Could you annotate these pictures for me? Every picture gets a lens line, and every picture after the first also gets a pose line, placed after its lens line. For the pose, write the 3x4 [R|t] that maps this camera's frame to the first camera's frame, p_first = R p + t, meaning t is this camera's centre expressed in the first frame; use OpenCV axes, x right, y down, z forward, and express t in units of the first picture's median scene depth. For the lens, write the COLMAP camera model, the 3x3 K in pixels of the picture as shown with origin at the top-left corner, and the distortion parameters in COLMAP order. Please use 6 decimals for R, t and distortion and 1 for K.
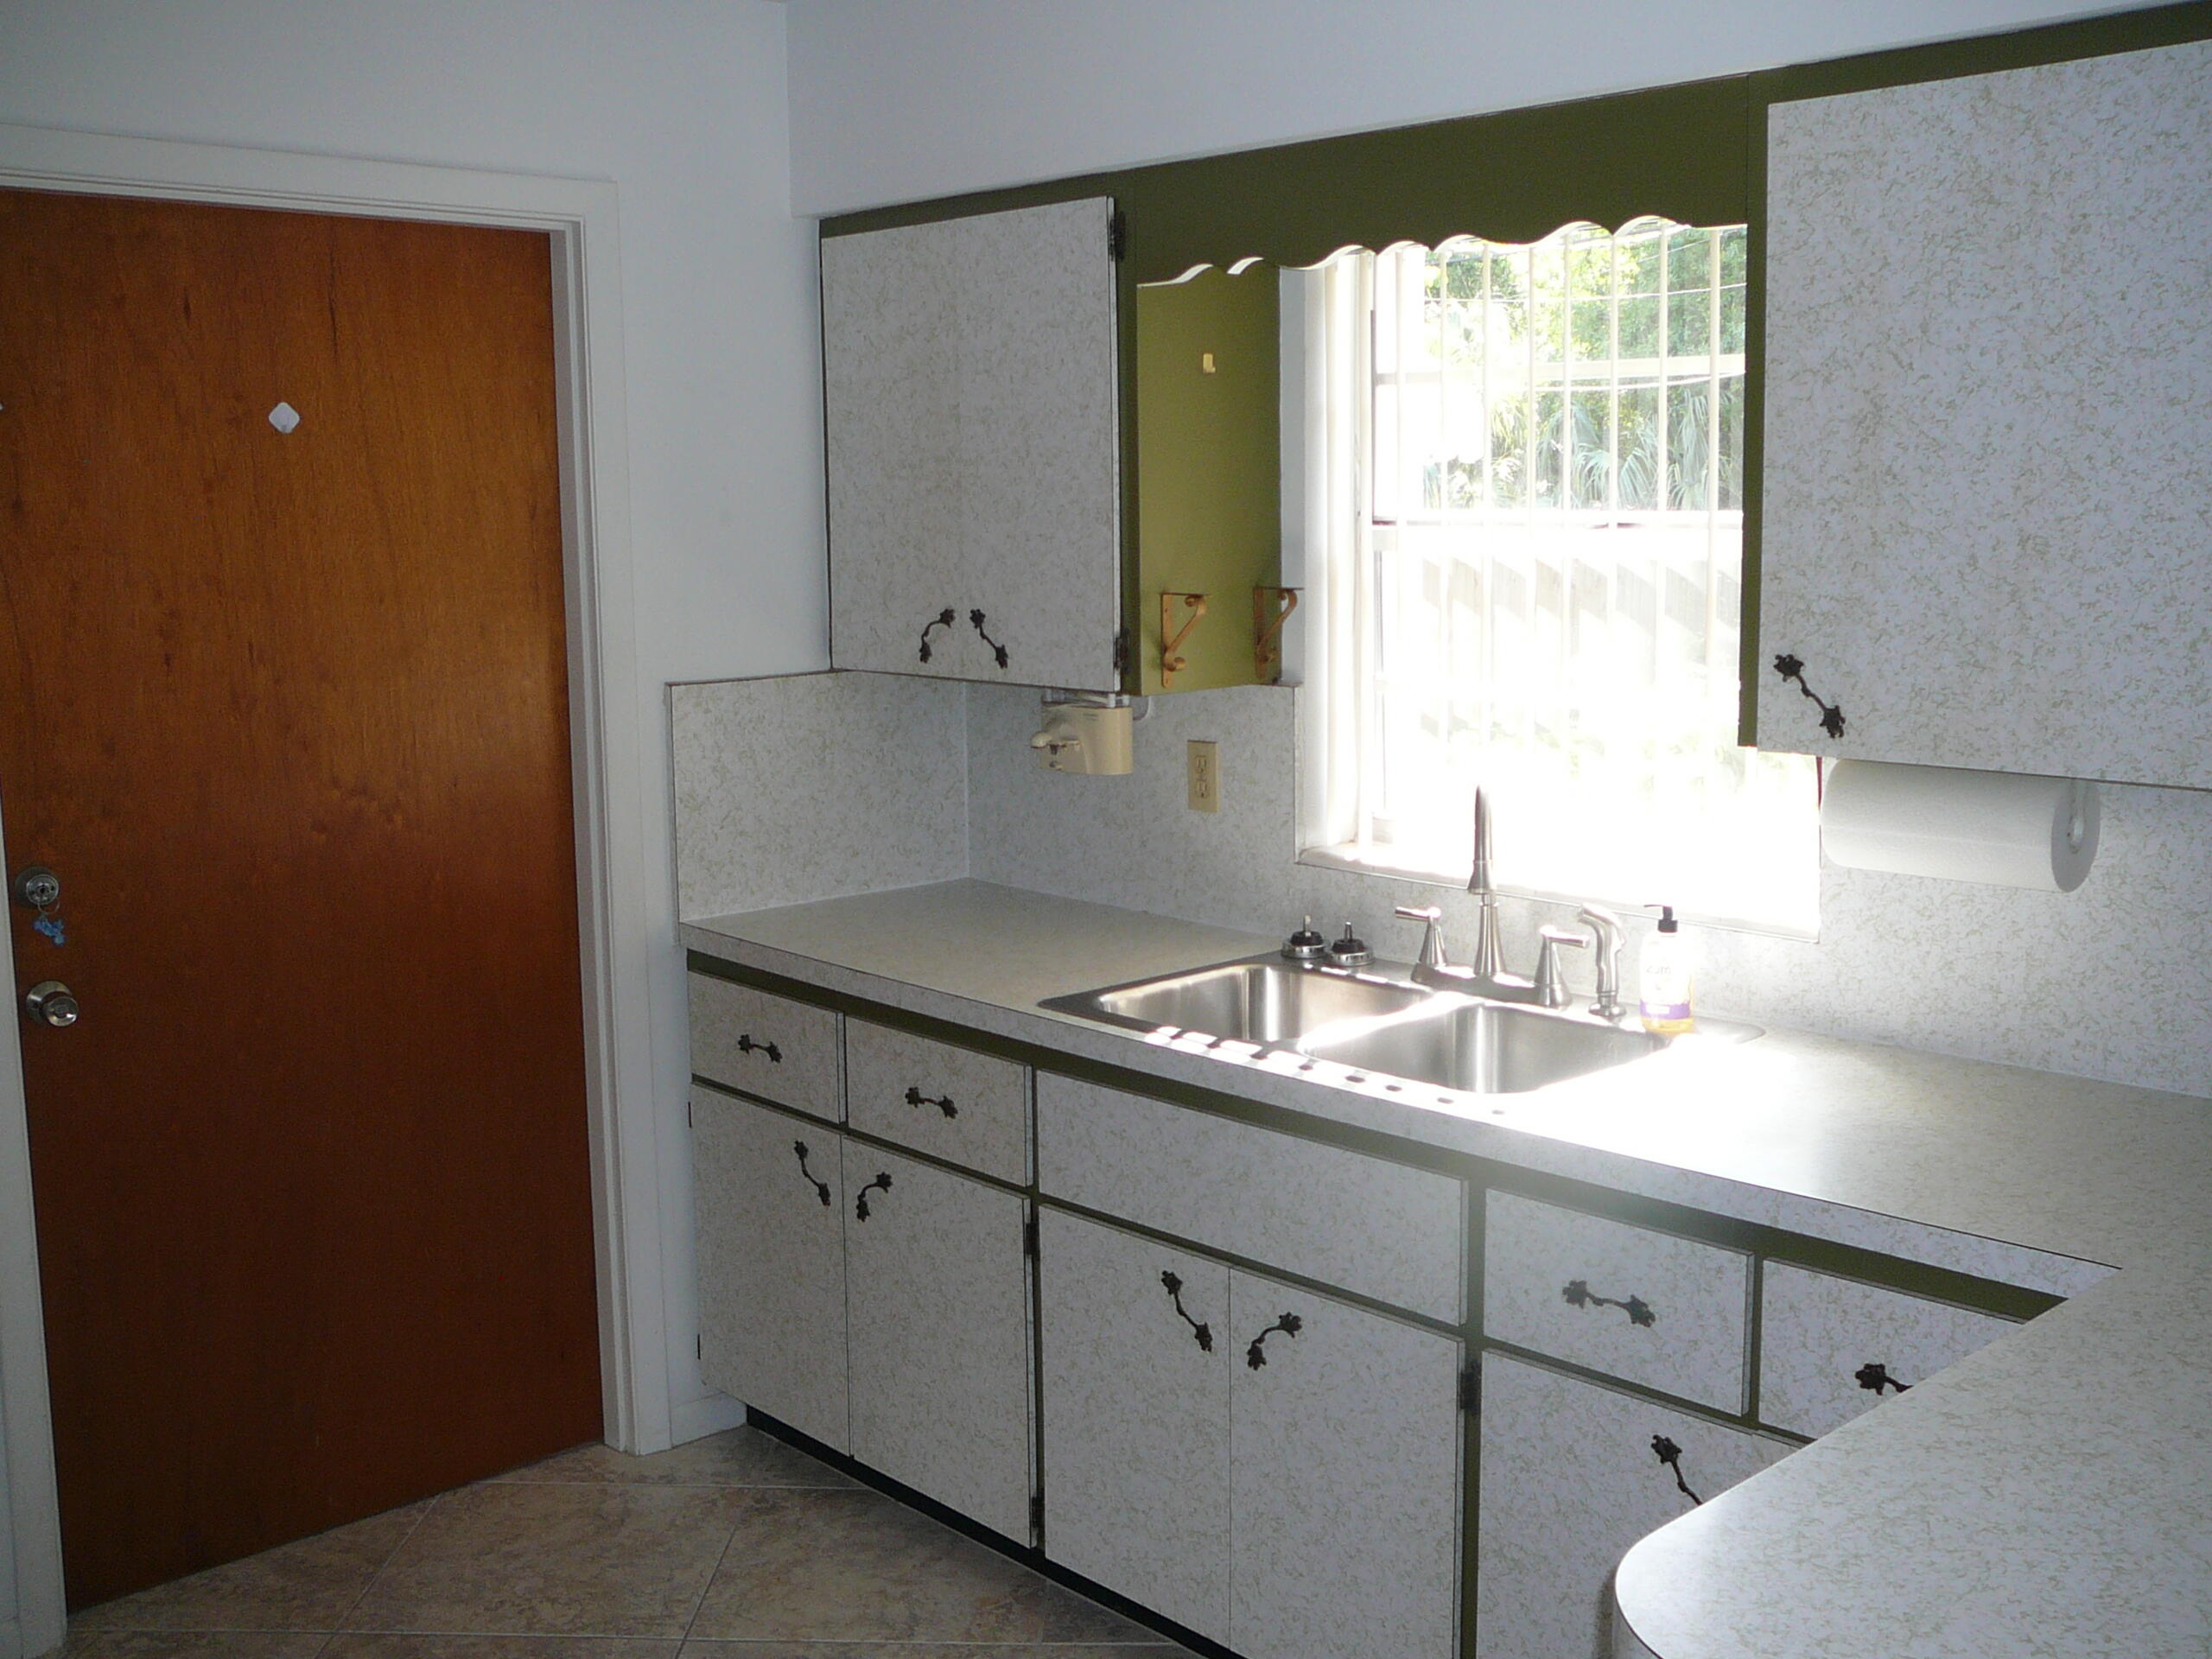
lens RADIAL K [[2279.5, 0, 1137.7], [0, 2279.5, 820.3], [0, 0, 1]] dist [-0.113189, 0.174967]
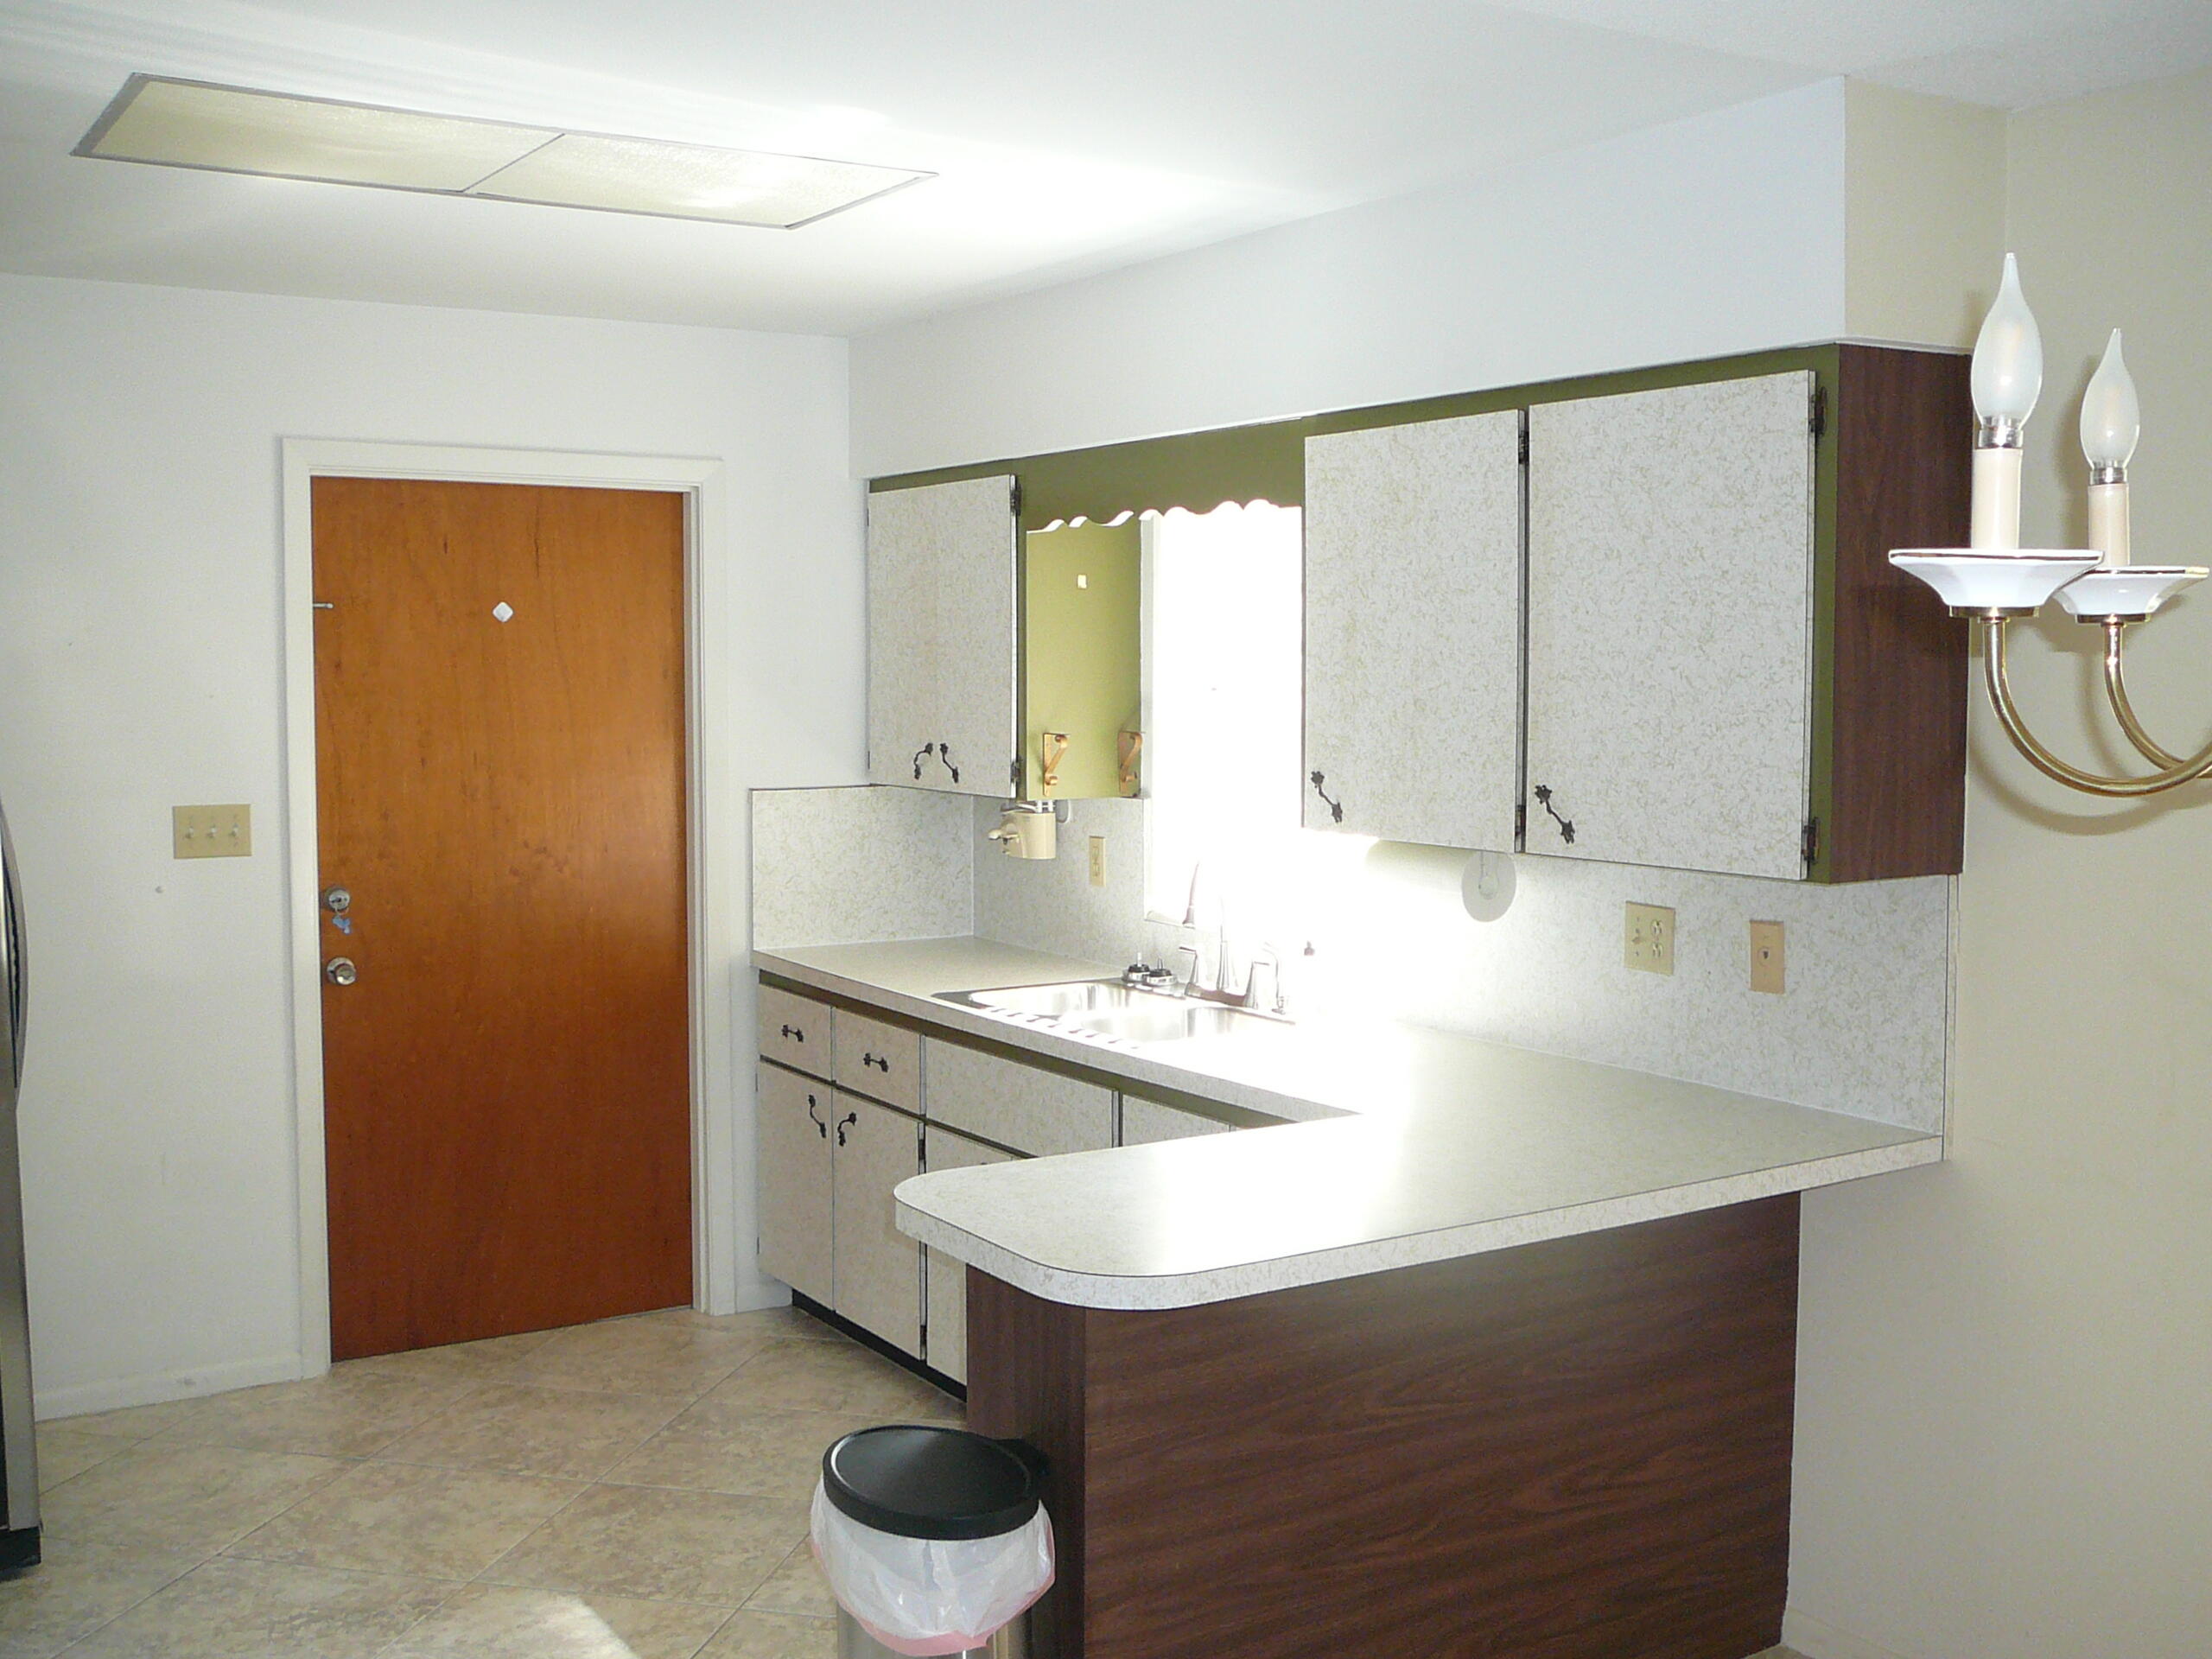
lens RADIAL K [[2258.7, 0, 1106.0], [0, 2258.7, 829.5], [0, 0, 1]] dist [-0.110705, 0.196949]
pose [[0.982640, 0.025815, -0.183719, 0.323099], [-0.038156, 0.997223, -0.063956, 0.056952], [0.181557, 0.069856, 0.980896, -0.449990]]
